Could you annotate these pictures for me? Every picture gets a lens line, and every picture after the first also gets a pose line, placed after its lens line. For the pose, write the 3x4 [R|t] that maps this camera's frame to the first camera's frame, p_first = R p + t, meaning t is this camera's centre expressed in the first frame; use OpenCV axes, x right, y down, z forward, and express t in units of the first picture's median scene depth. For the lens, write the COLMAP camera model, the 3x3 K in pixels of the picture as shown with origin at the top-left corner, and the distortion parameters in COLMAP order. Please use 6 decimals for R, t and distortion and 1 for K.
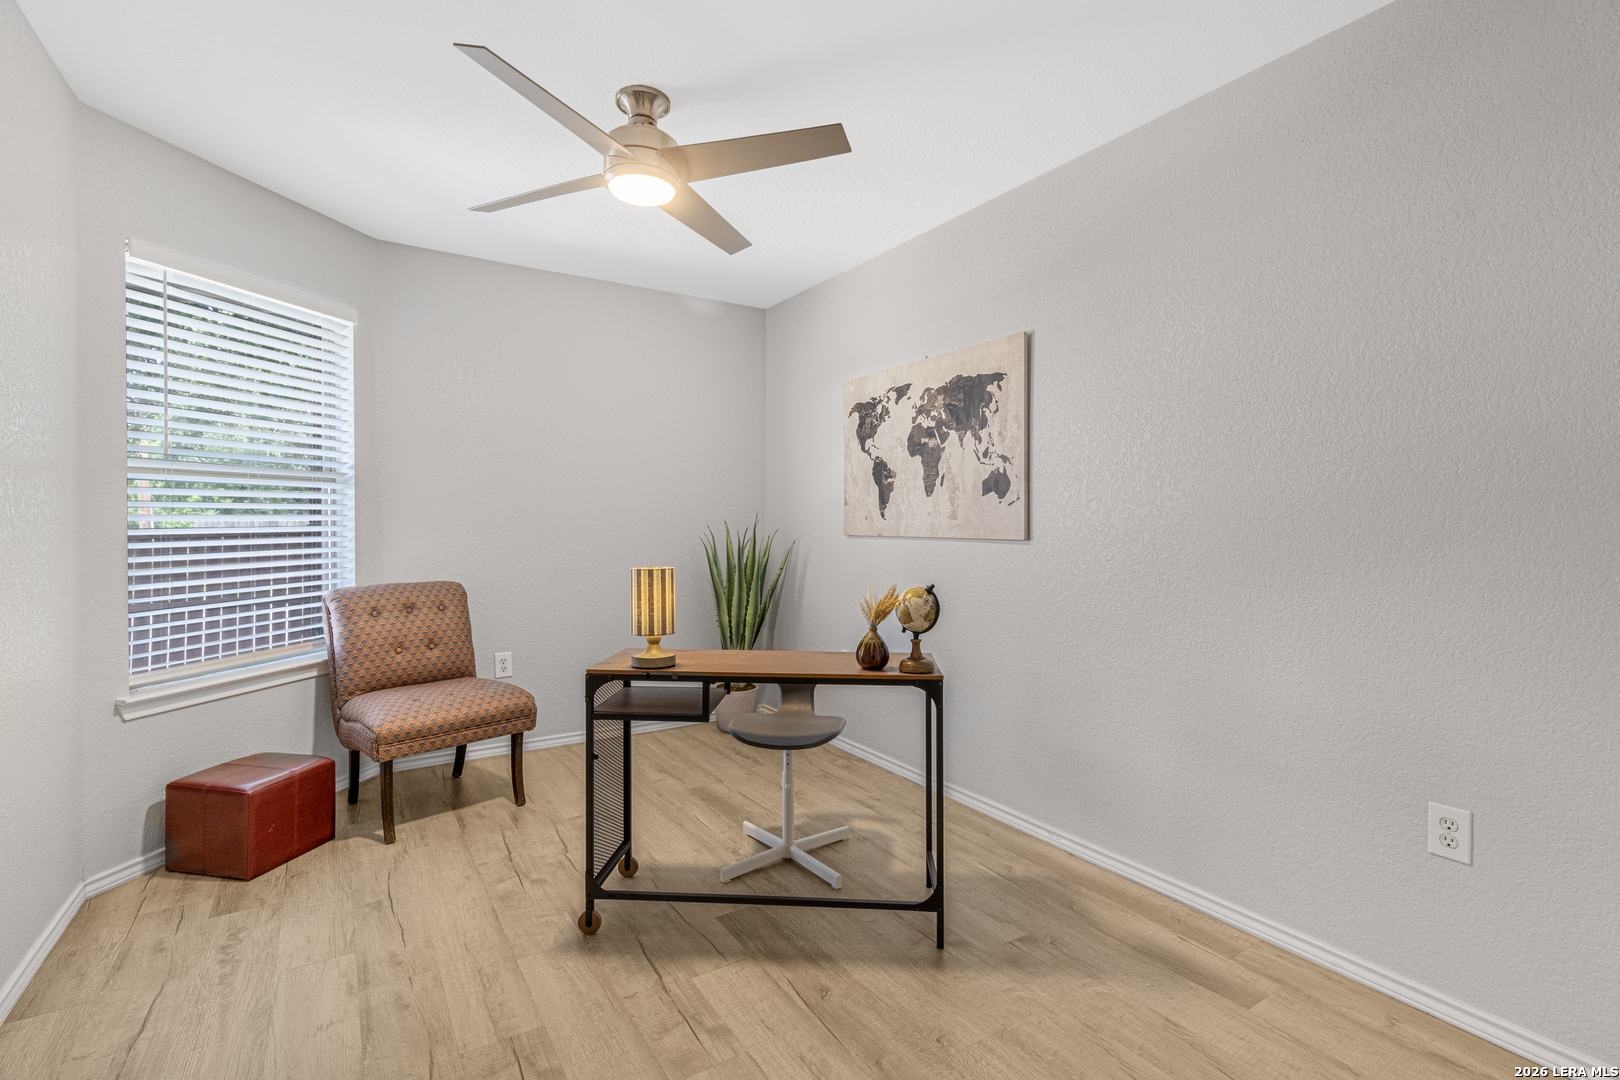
lens RADIAL K [[747.0, 0, 814.7], [0, 747.0, 532.0], [0, 0, 1]] dist [0.002017, 0.000406]
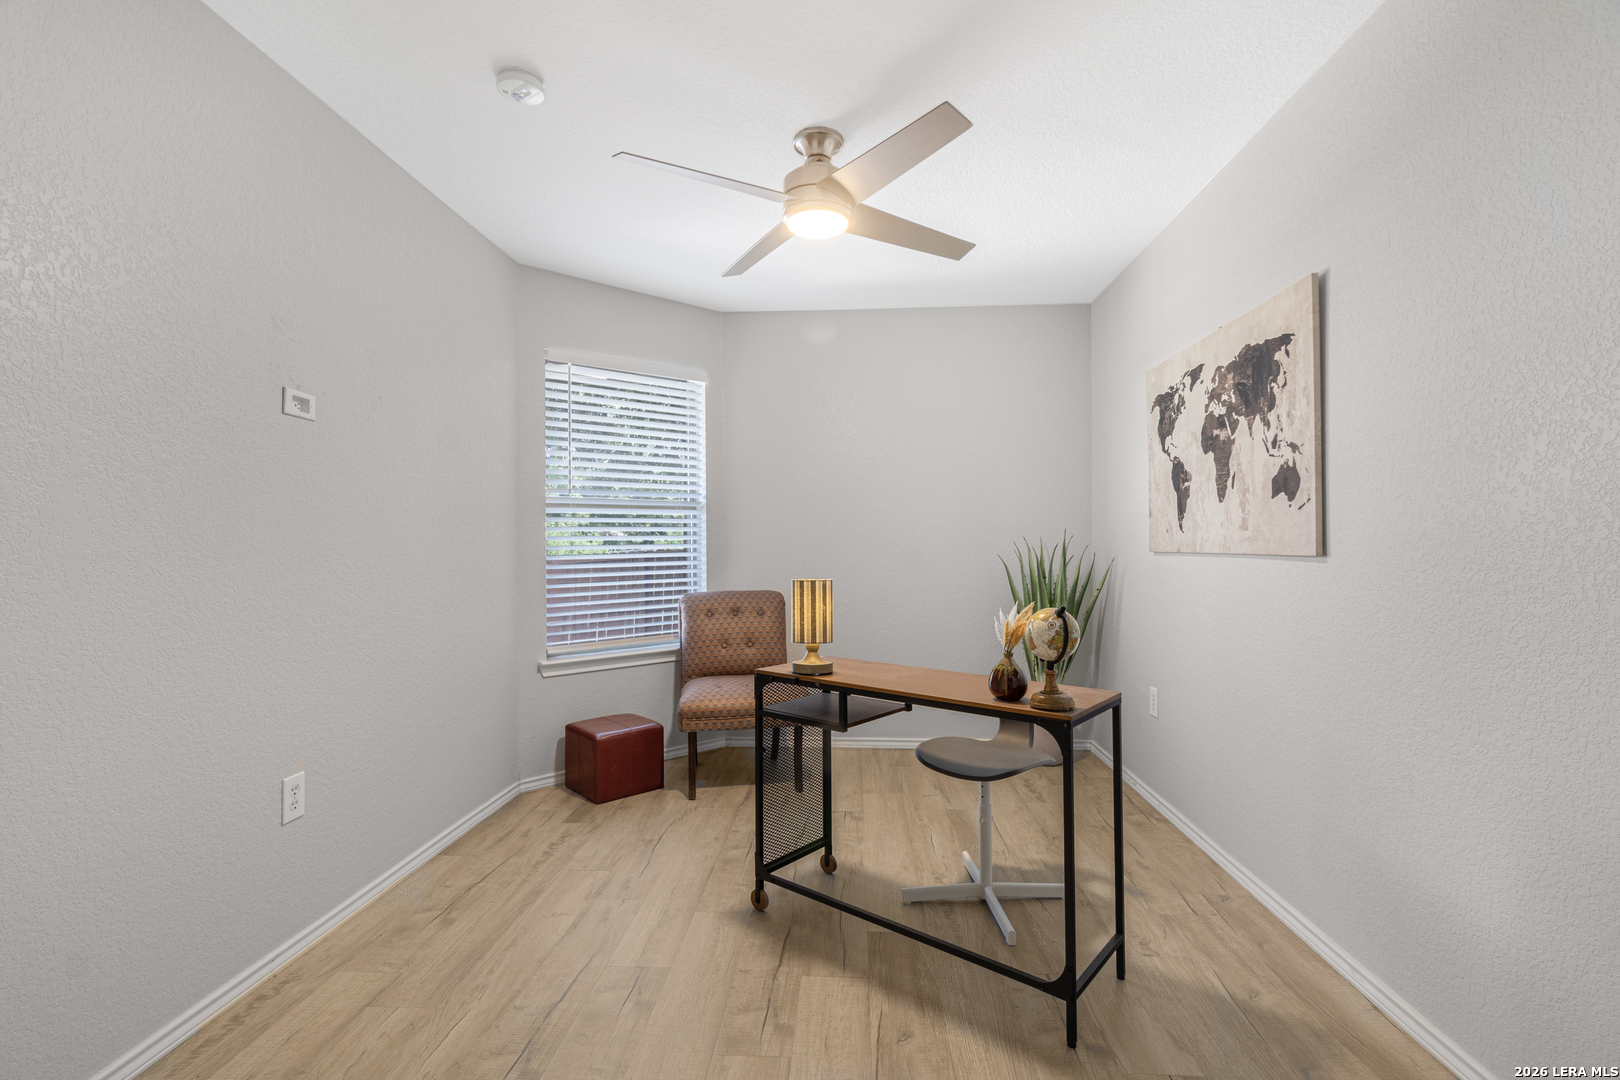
lens RADIAL K [[747.0, 0, 813.7], [0, 747.0, 544.5], [0, 0, 1]] dist [0.002017, 0.000406]
pose [[0.805098, -0.006018, -0.593111, 0.359373], [-0.000943, 0.999934, -0.011425, 0.009315], [0.593141, 0.009757, 0.805039, 0.132529]]
